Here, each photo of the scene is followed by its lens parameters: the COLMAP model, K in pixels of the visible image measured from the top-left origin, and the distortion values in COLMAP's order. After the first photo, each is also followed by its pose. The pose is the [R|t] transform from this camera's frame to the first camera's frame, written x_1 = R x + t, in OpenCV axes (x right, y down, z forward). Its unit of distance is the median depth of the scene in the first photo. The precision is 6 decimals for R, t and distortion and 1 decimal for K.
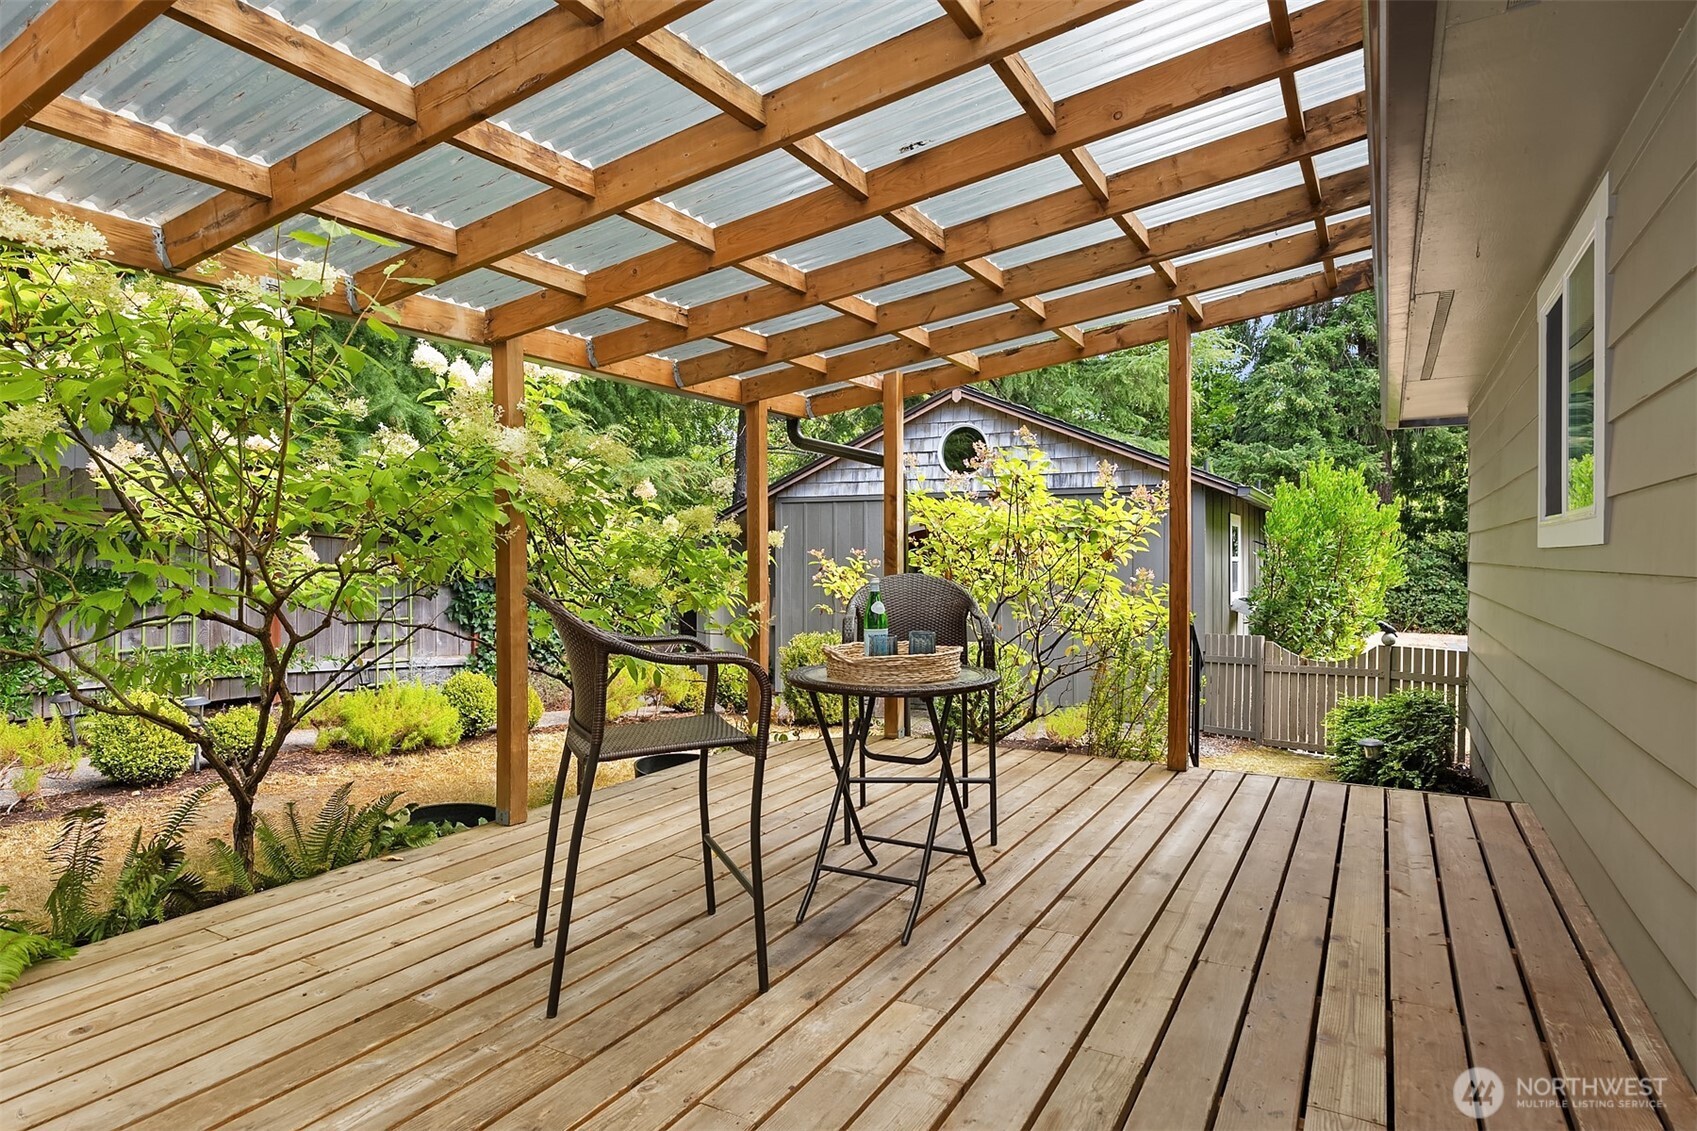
lens RADIAL K [[951.4, 0, 849.2], [0, 951.4, 565.2], [0, 0, 1]] dist [0.000872, 0.000575]
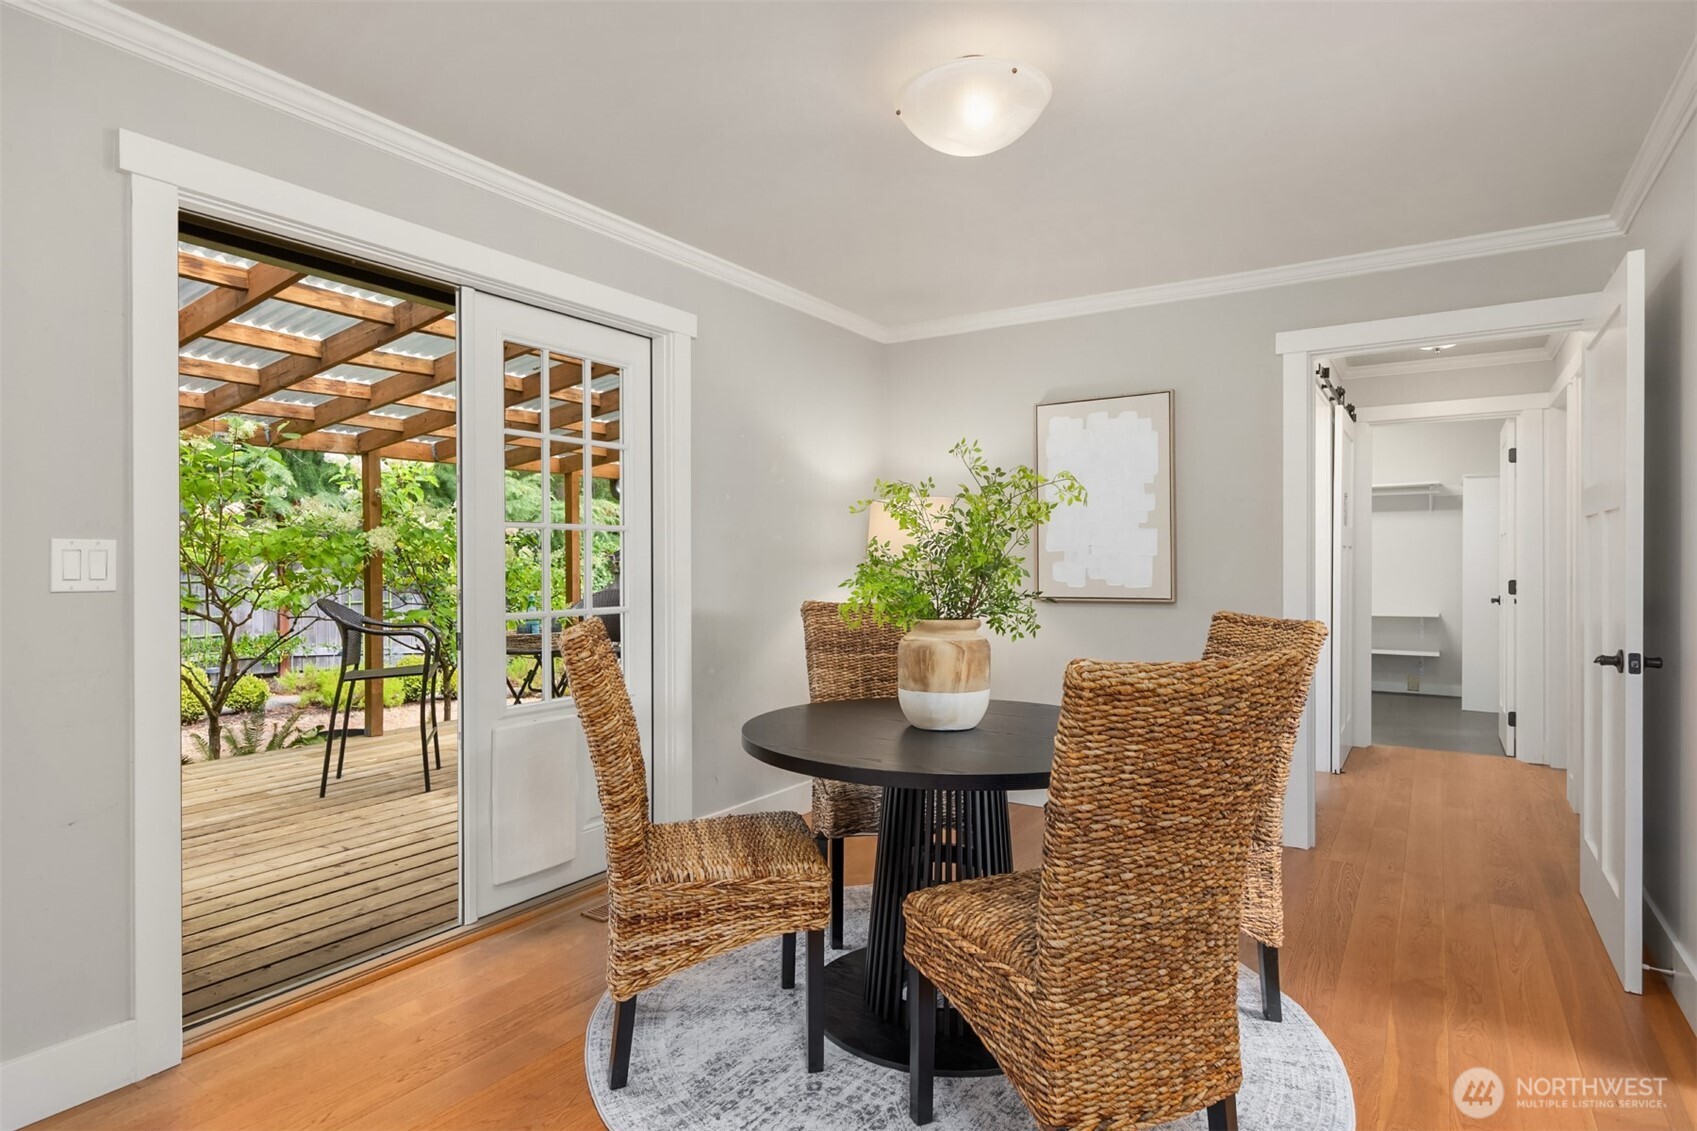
lens RADIAL K [[925.7, 0, 851.6], [0, 925.7, 570.4], [0, 0, 1]] dist [-0.001205, -0.000235]
pose [[0.998735, -0.000470, -0.050275, 0.700140], [0.000522, 0.999999, 0.001035, -0.029676], [0.050274, -0.001060, 0.998735, -0.731064]]
